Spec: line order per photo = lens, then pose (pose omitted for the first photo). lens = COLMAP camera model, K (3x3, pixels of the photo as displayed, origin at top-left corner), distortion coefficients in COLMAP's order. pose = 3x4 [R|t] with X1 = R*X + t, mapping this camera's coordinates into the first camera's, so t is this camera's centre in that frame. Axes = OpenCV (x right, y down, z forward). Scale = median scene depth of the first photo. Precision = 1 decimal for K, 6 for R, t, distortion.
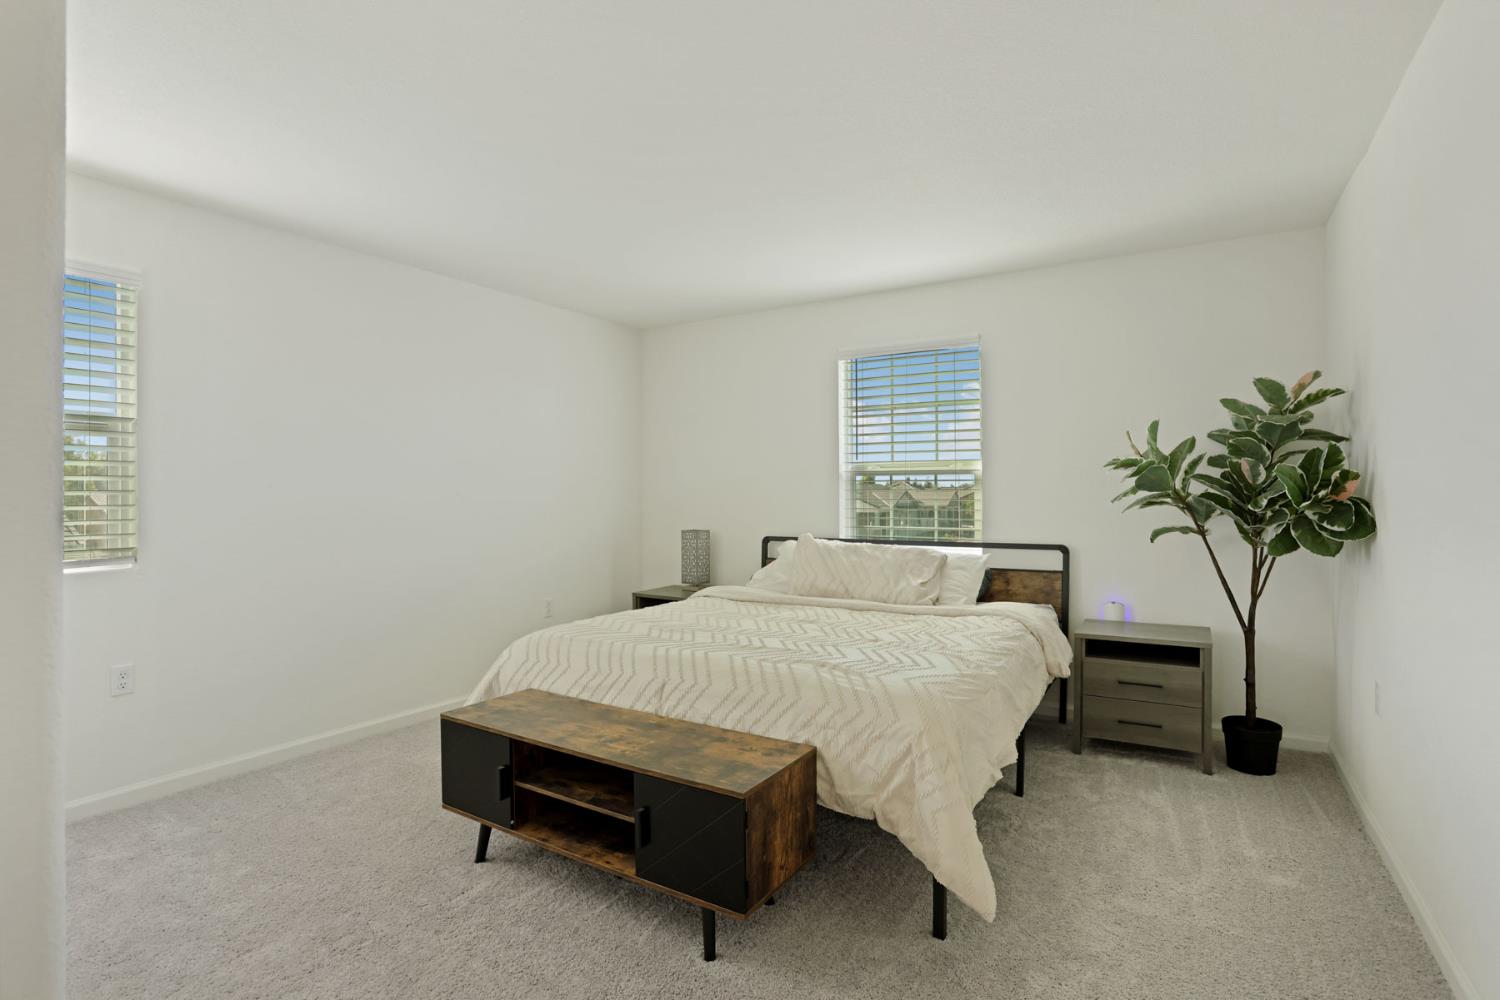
lens RADIAL K [[734.8, 0, 753.8], [0, 734.8, 495.8], [0, 0, 1]] dist [-0.047120, 0.013306]
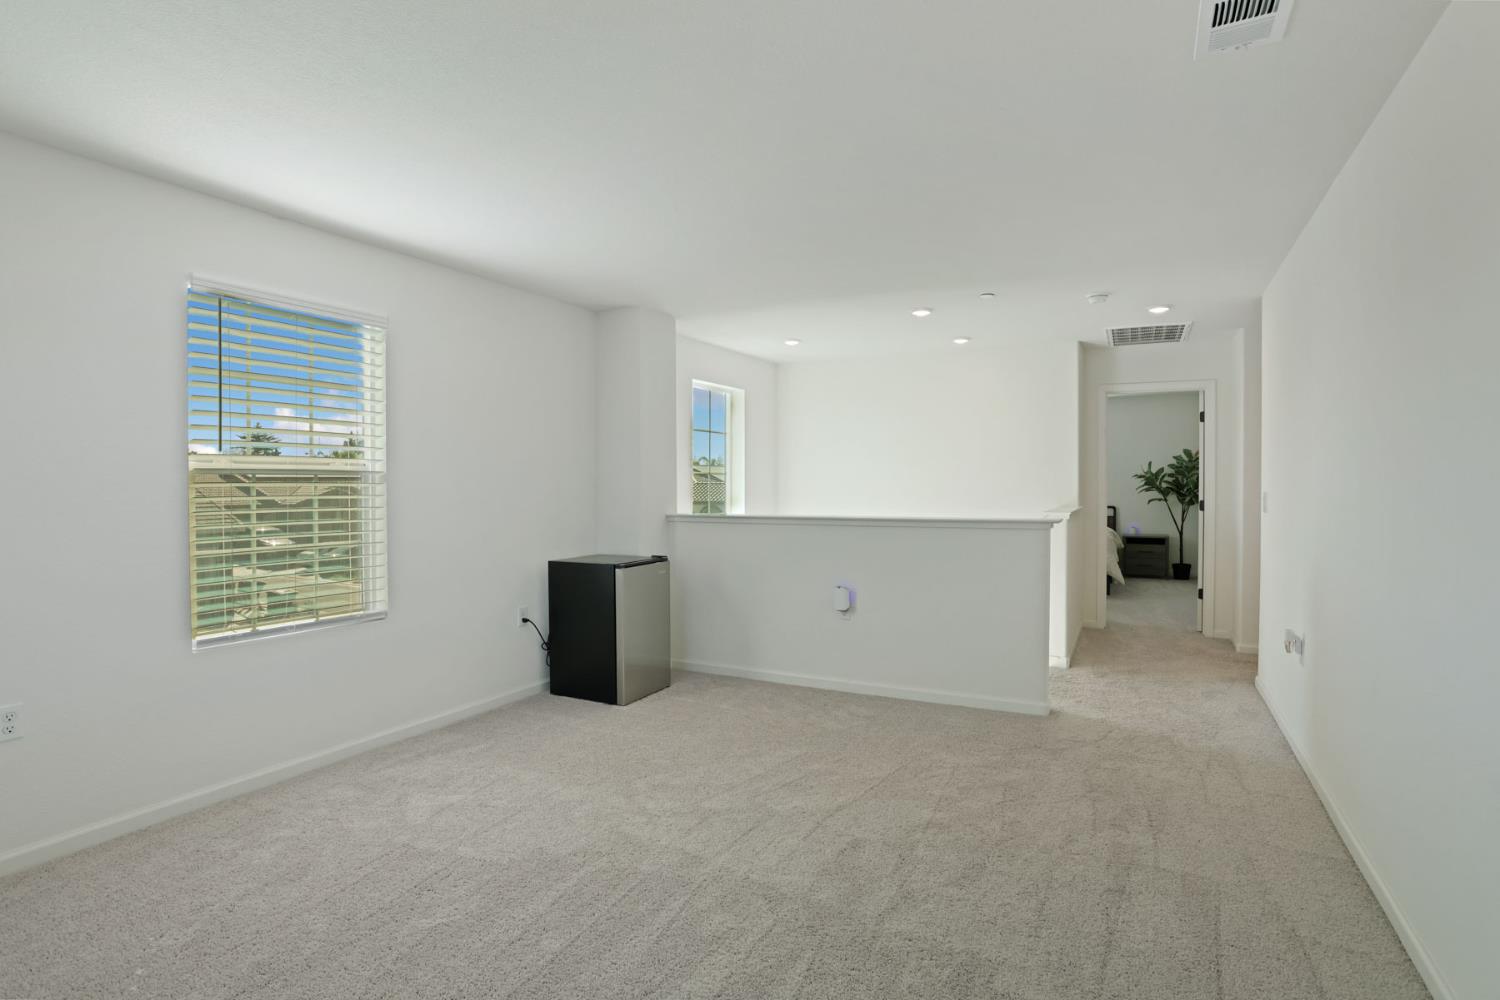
lens RADIAL K [[791.1, 0, 745.8], [0, 791.1, 500.9], [0, 0, 1]] dist [-0.056230, 0.014070]
pose [[0.997088, -0.003851, 0.076157, -1.303980], [0.002174, 0.999754, 0.022091, -0.019418], [-0.076223, -0.021861, 0.996851, -1.996191]]
